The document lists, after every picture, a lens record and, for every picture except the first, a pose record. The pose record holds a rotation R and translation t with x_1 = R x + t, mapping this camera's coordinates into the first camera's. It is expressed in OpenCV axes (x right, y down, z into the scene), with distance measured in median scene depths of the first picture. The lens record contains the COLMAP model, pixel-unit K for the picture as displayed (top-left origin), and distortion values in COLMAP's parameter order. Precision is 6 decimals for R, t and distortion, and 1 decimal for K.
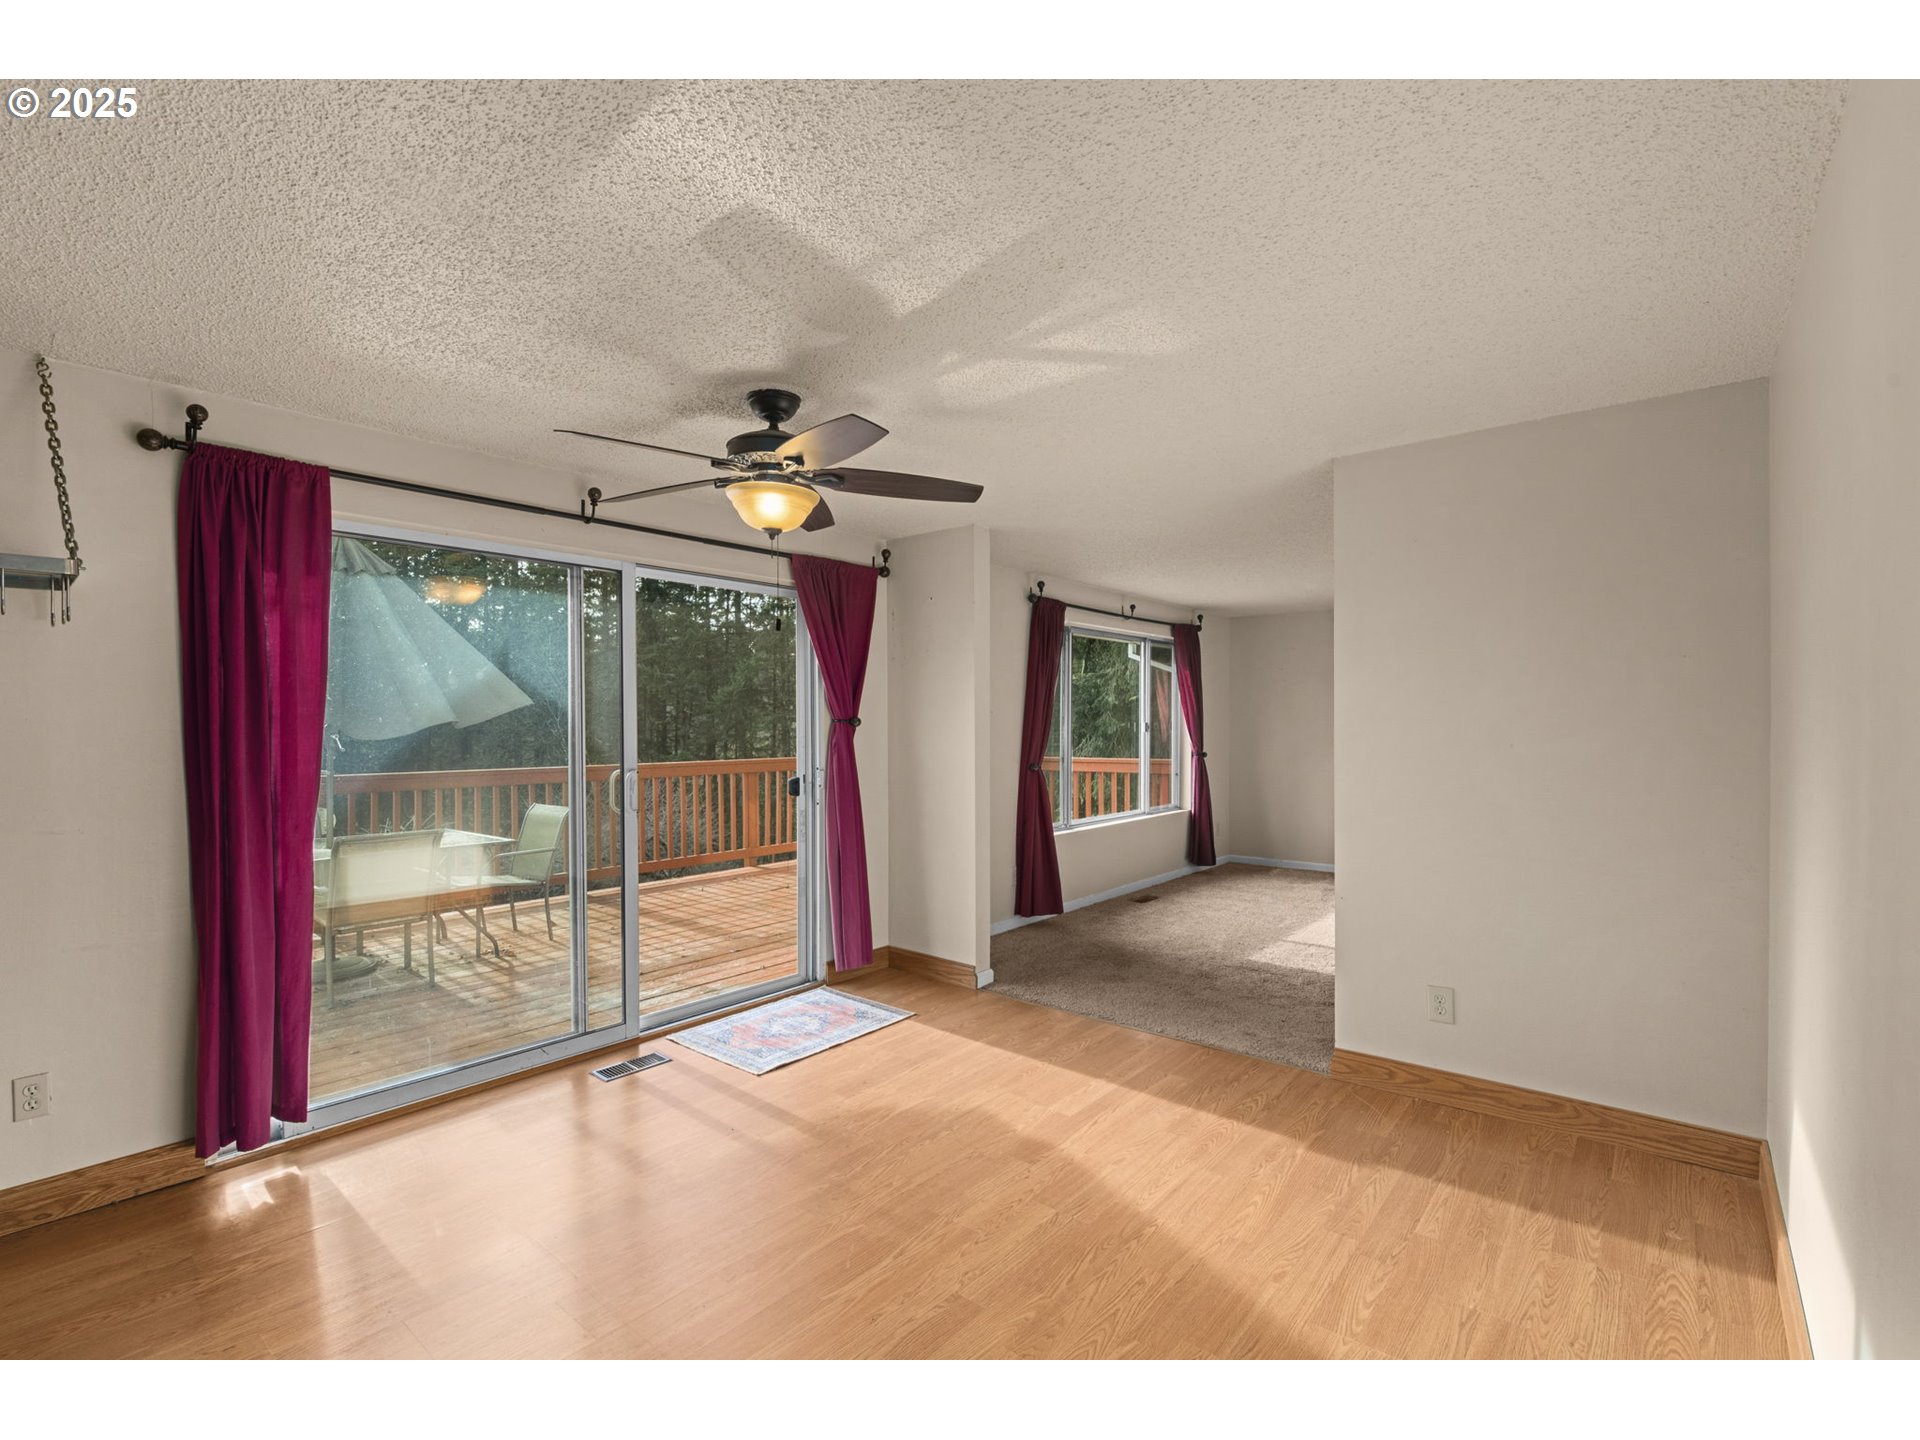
lens RADIAL K [[875.0, 0, 956.0], [0, 875.0, 732.5], [0, 0, 1]] dist [-0.018448, -0.000630]
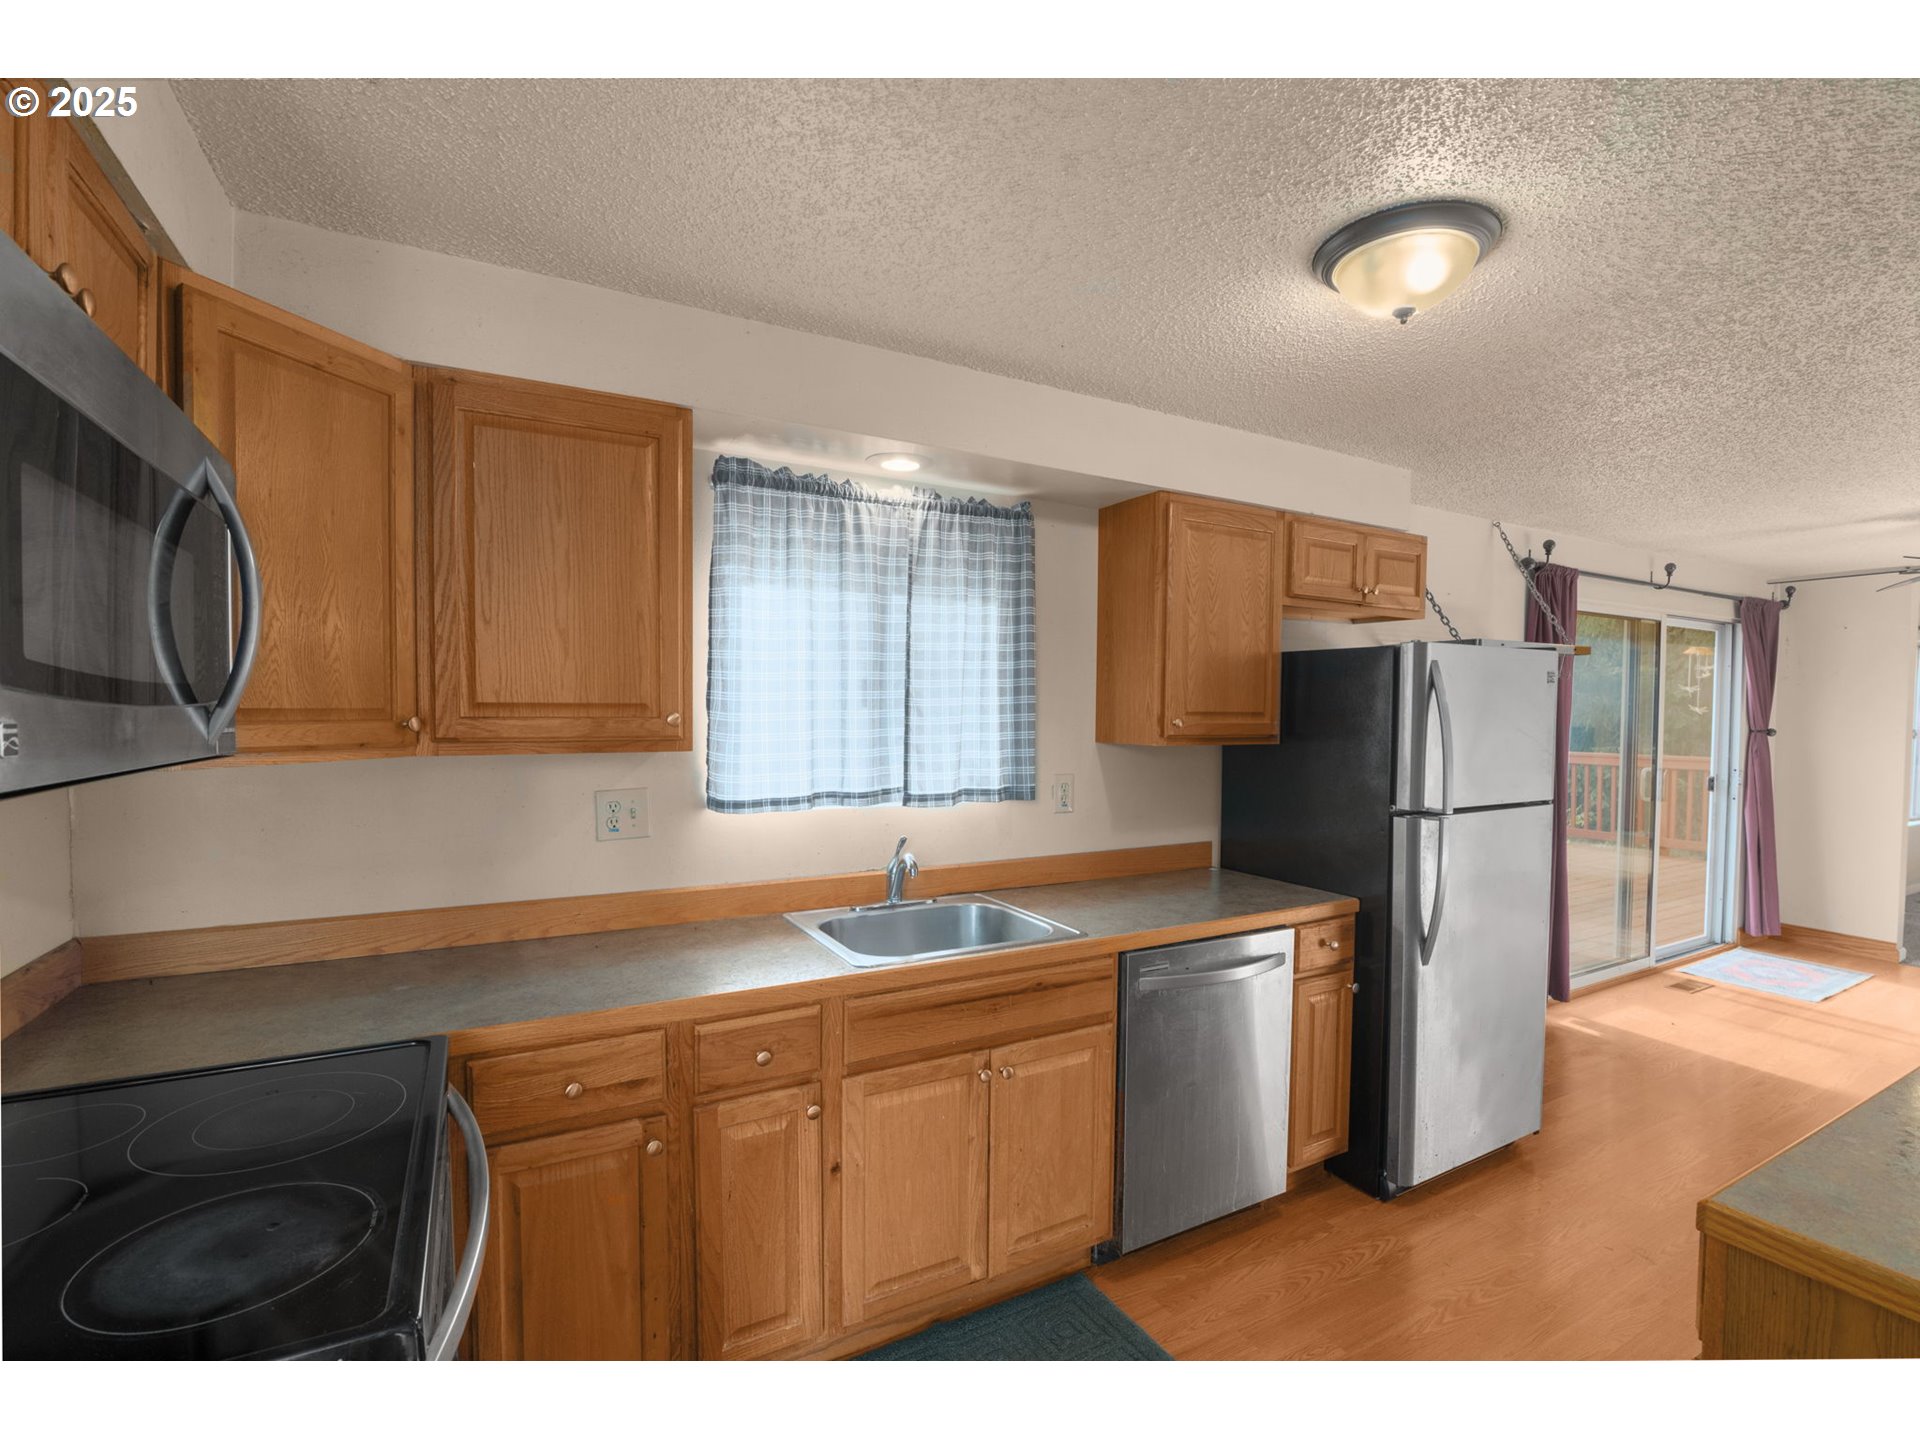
lens RADIAL K [[875.0, 0, 956.0], [0, 875.0, 732.5], [0, 0, 1]] dist [-0.018448, -0.000630]
pose [[0.930646, 0.023799, -0.365147, -0.818264], [-0.016749, 0.999607, 0.022464, -0.022616], [0.365538, -0.014790, 0.930679, -0.577726]]
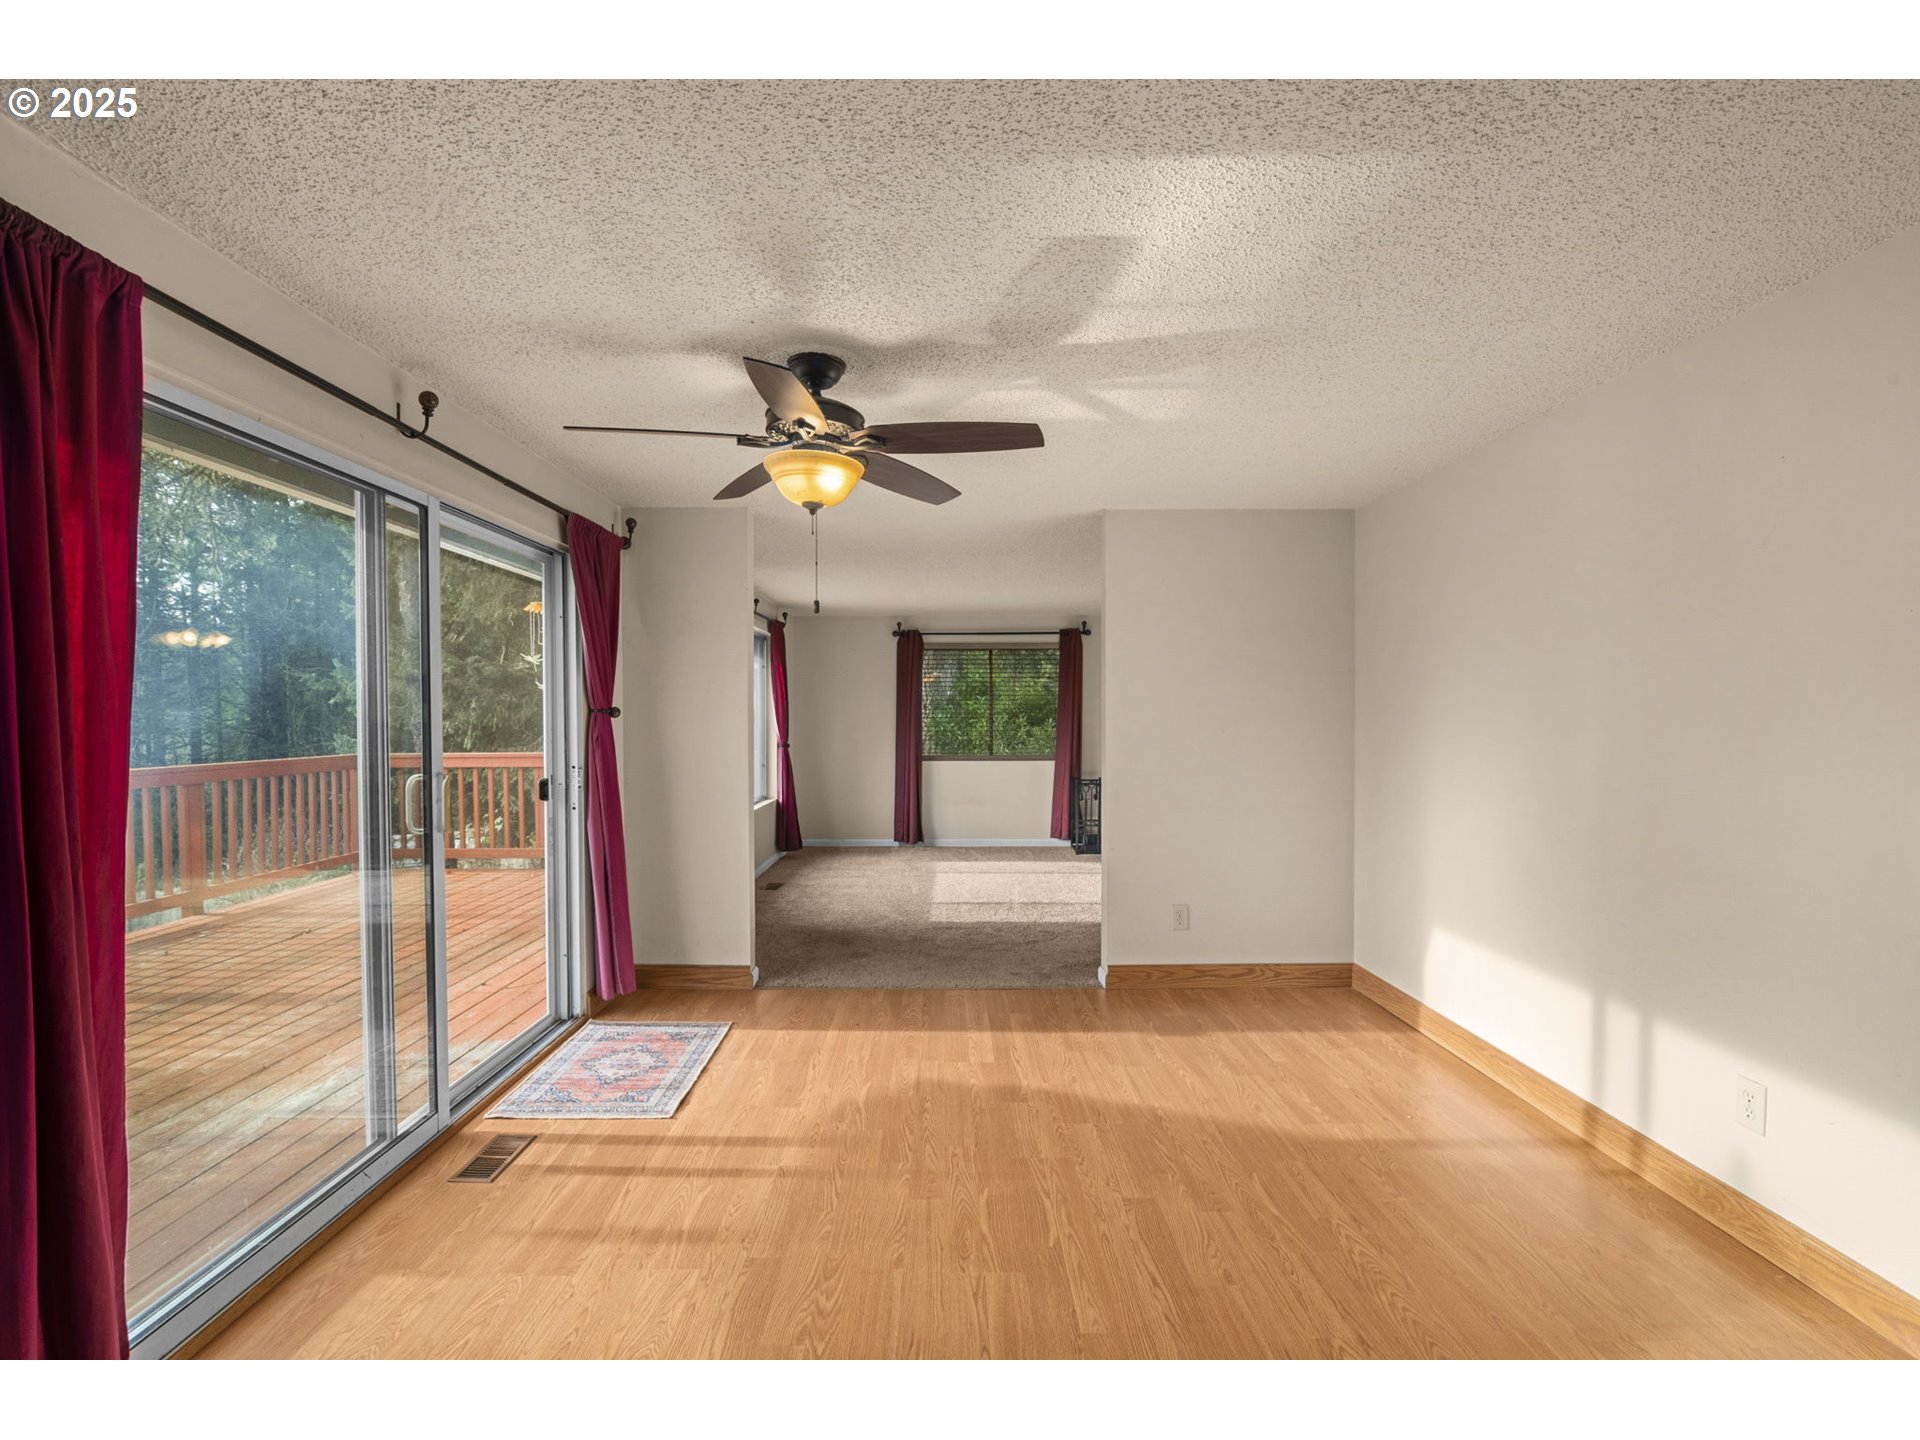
lens RADIAL K [[875.0, 0, 956.0], [0, 875.0, 732.5], [0, 0, 1]] dist [-0.018448, -0.000630]
pose [[0.761430, -0.010172, 0.648168, -0.472429], [0.005666, 0.999943, 0.009037, 0.002188], [-0.648223, -0.003209, 0.761444, 0.129699]]
